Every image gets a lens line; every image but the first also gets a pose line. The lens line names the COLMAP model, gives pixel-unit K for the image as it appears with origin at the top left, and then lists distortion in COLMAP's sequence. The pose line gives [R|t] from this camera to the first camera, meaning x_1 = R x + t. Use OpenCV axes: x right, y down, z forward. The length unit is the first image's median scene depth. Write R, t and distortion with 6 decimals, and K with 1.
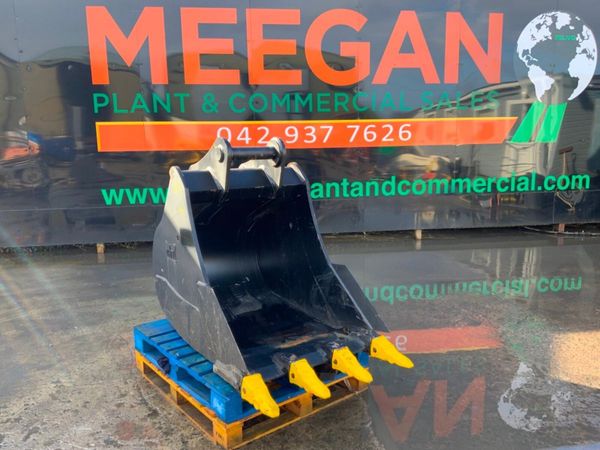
lens RADIAL K [[496.9, 0, 301.6], [0, 496.9, 222.5], [0, 0, 1]] dist [0.064939, -0.119757]
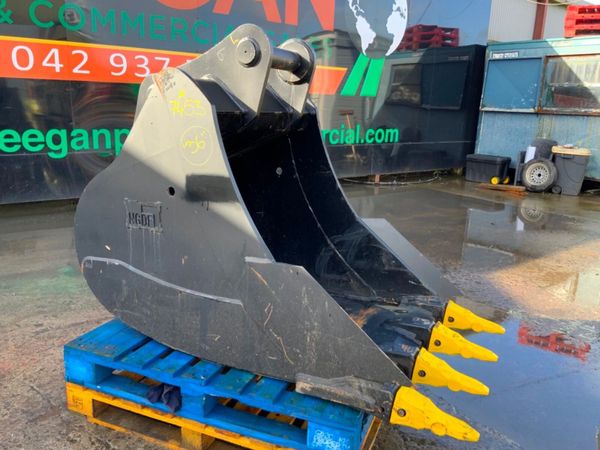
lens RADIAL K [[496.3, 0, 301.5], [0, 496.3, 224.3], [0, 0, 1]] dist [0.101989, -0.198321]
pose [[0.868369, -0.068123, 0.491218, -0.173742], [0.027283, 0.995583, 0.089838, 0.008831], [-0.495168, -0.064611, 0.866391, 0.164782]]
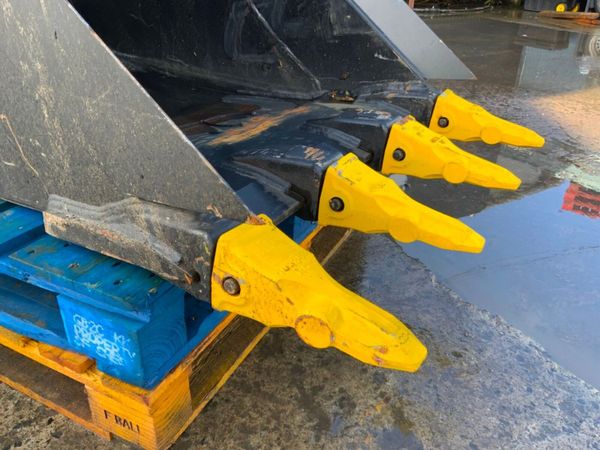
lens RADIAL K [[498.5, 0, 300.0], [0, 498.5, 225.0], [0, 0, 1]] dist [0.071275, -0.133430]
pose [[0.908165, -0.167787, 0.383515, -0.056599], [0.028368, 0.938720, 0.343513, 0.071808], [-0.417650, -0.301087, 0.857272, 0.251787]]
